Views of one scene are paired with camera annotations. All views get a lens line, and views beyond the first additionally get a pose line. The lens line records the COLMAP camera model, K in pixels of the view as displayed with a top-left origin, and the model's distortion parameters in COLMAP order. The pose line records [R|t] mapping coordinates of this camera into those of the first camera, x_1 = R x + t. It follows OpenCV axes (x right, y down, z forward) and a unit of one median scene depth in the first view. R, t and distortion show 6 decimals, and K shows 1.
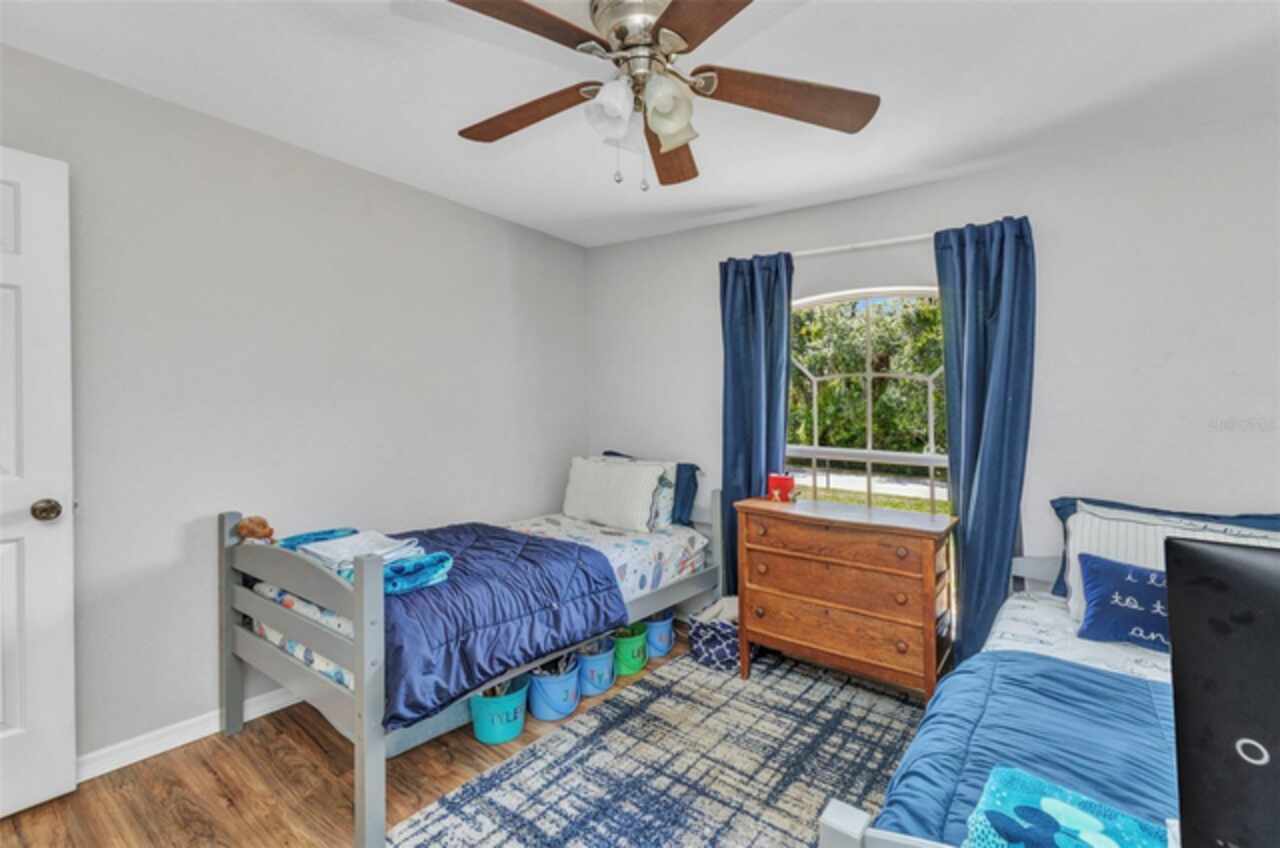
lens RADIAL K [[556.2, 0, 645.6], [0, 556.2, 412.0], [0, 0, 1]] dist [0.003334, 0.000137]
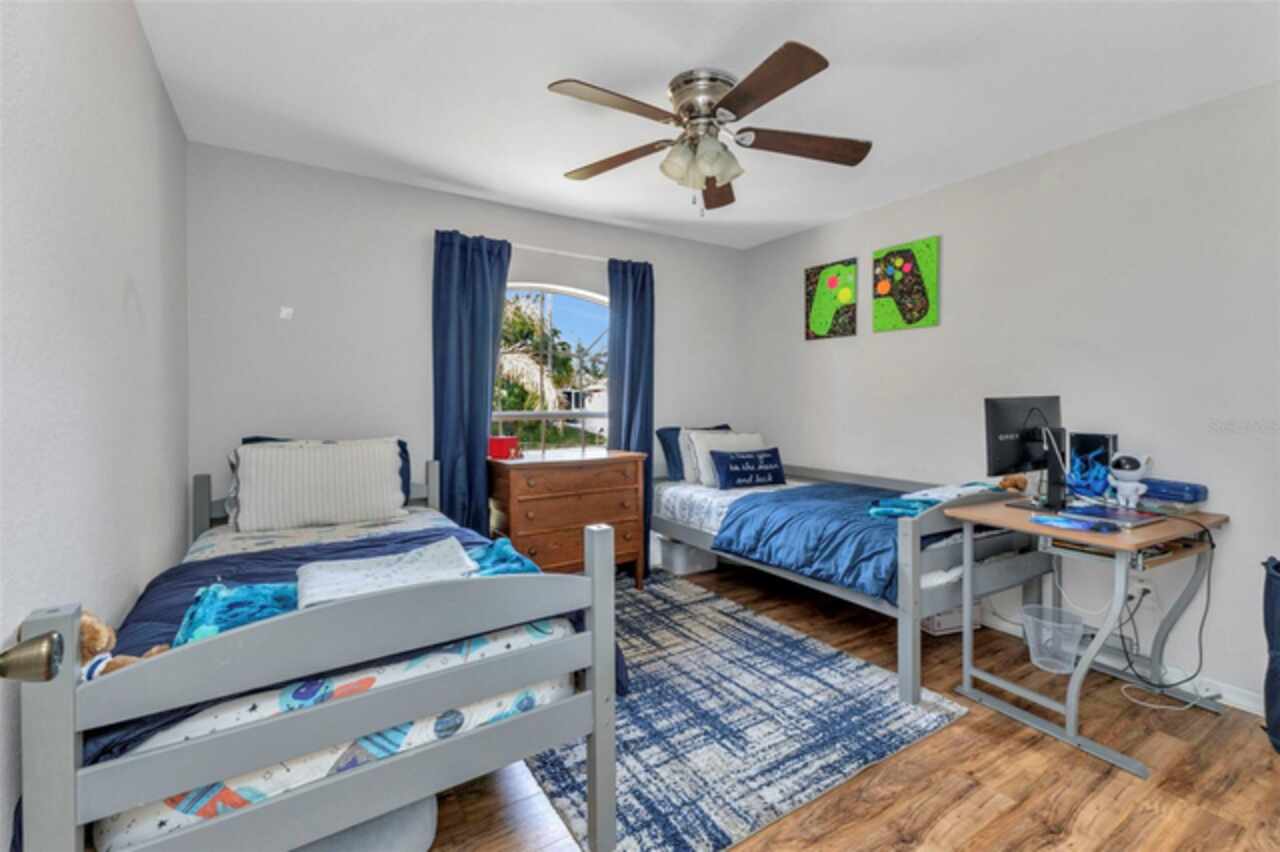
lens RADIAL K [[547.6, 0, 639.6], [0, 547.6, 401.5], [0, 0, 1]] dist [0.001075, 0.000049]
pose [[0.374366, -0.025301, 0.926936, -0.837025], [0.019853, 0.999617, 0.019266, 0.030814], [-0.927068, 0.011190, 0.374725, 0.396441]]
